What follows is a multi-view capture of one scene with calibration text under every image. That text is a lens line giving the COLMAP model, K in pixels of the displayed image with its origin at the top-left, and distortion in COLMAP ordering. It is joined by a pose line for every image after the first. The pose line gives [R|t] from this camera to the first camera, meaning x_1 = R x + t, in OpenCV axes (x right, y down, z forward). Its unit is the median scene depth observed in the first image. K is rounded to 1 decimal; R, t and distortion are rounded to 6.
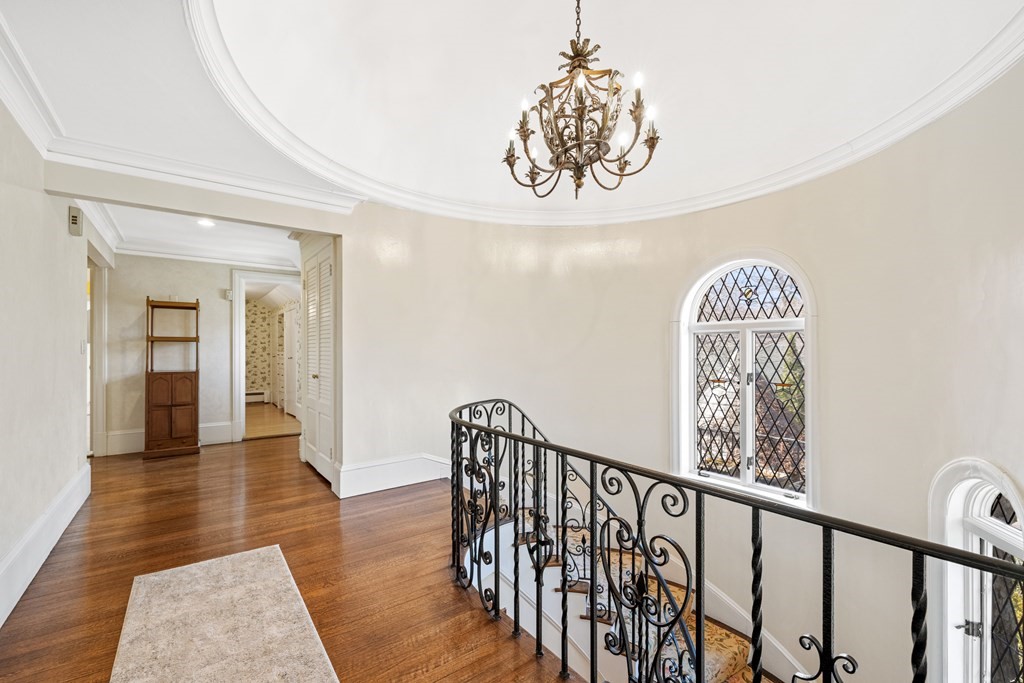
lens RADIAL K [[440.0, 0, 512.5], [0, 440.0, 345.7], [0, 0, 1]] dist [0.003428, 0.000543]
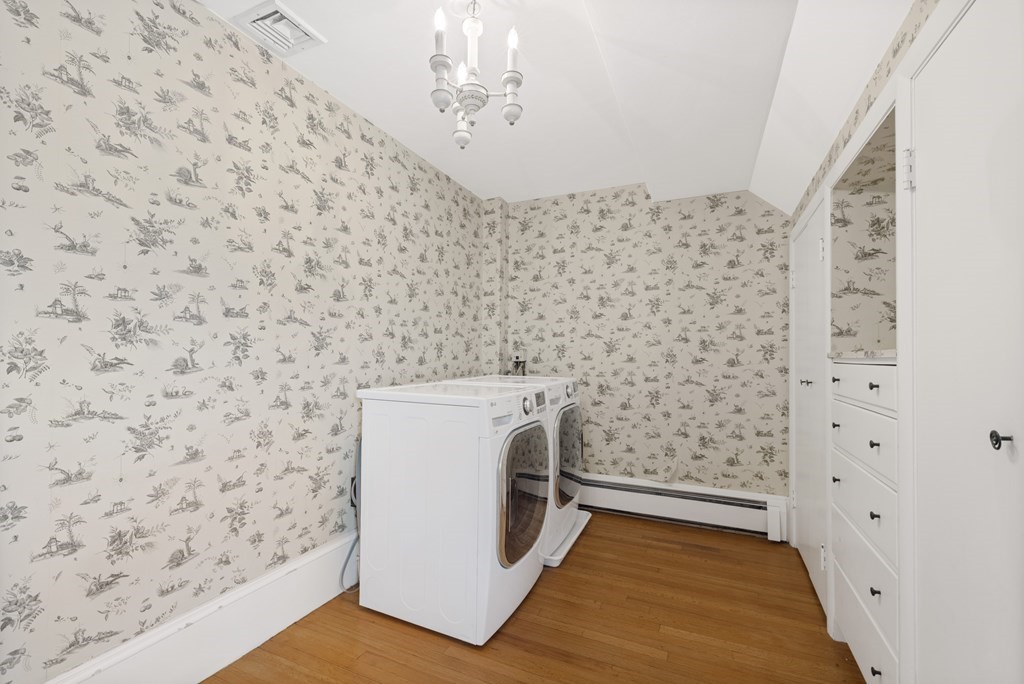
lens RADIAL K [[440.0, 0, 510.8], [0, 440.0, 344.6], [0, 0, 1]] dist [0.003428, 0.000543]
pose [[0.495871, 0.001184, -0.868396, -0.393726], [-0.005552, 0.999983, -0.001806, 0.003597], [0.868379, 0.005717, 0.495869, 0.705458]]
